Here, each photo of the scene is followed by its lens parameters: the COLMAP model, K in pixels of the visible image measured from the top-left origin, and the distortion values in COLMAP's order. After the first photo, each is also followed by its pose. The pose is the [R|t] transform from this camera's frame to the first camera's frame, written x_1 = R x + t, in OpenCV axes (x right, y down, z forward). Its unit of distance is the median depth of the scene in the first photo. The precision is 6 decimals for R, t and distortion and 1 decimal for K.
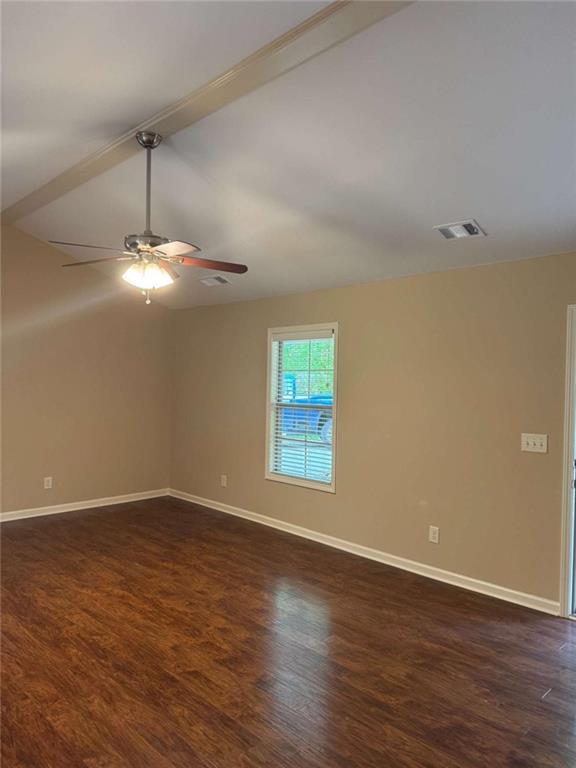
lens RADIAL K [[542.4, 0, 288.0], [0, 542.4, 384.0], [0, 0, 1]] dist [0.053458, -0.044725]
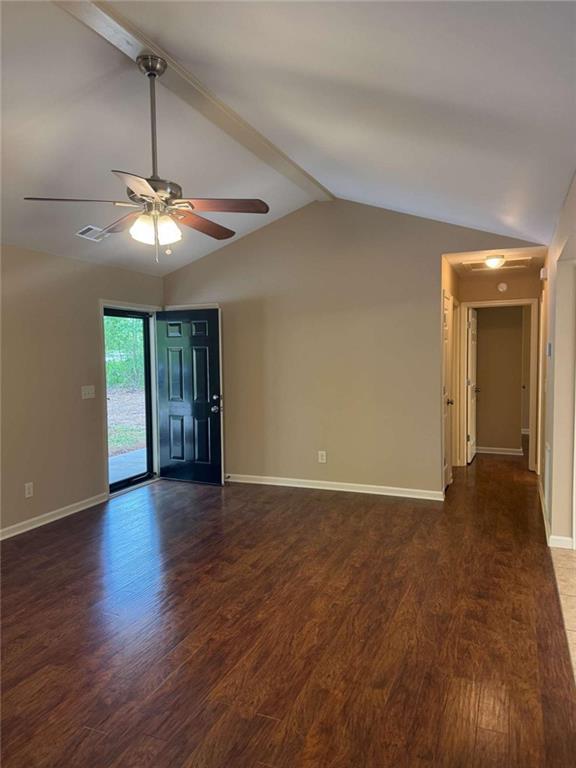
lens RADIAL K [[542.4, 0, 288.0], [0, 542.4, 384.0], [0, 0, 1]] dist [0.053458, -0.044725]
pose [[-0.388043, -0.062530, 0.919518, -1.129428], [0.019088, 0.996937, 0.075850, -0.010184], [-0.921444, 0.046984, -0.385660, 1.143691]]
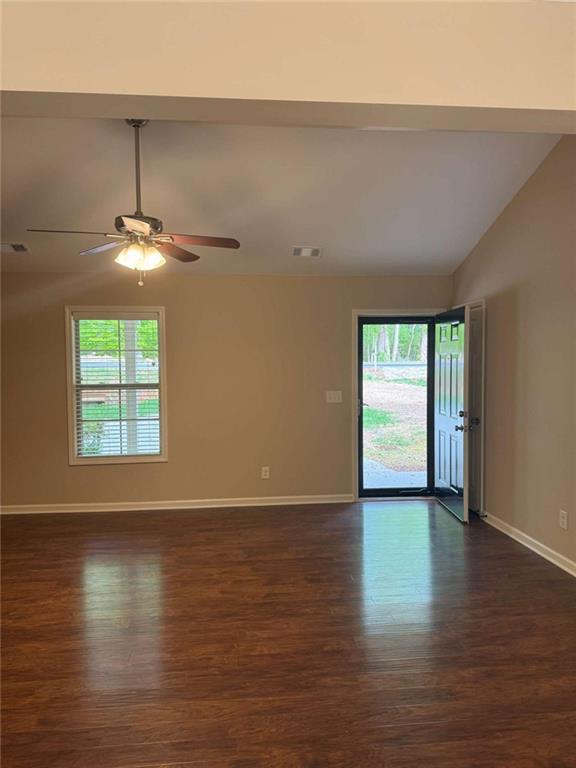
lens RADIAL K [[540.1, 0, 283.2], [0, 540.1, 383.8], [0, 0, 1]] dist [0.011010, -0.000288]
pose [[0.627505, -0.055401, 0.776639, -0.870117], [0.026852, 0.998412, 0.049525, -0.007863], [-0.778150, -0.010223, 0.627996, 0.173352]]
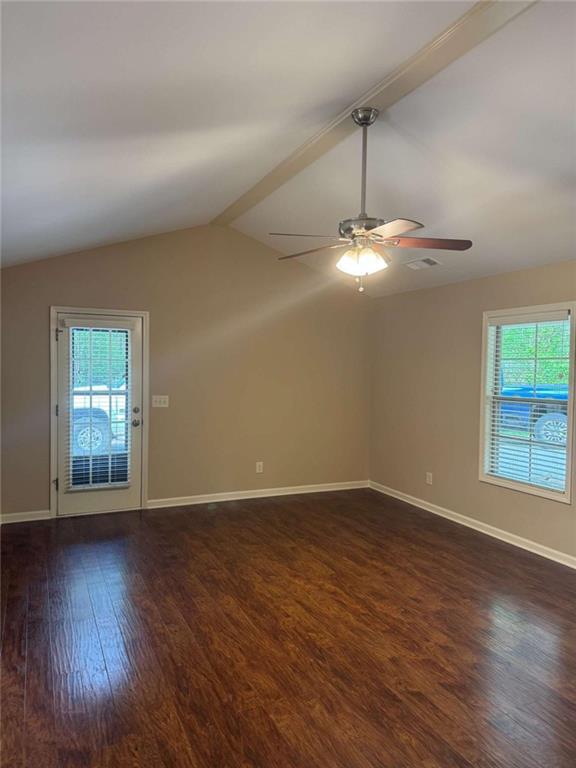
lens RADIAL K [[543.8, 0, 300.2], [0, 543.8, 376.9], [0, 0, 1]] dist [0.117981, -0.113543]
pose [[0.947463, 0.004698, -0.319831, -0.050661], [-0.003225, 0.999982, 0.005136, -0.001083], [0.319850, -0.003835, 0.947461, 0.054801]]
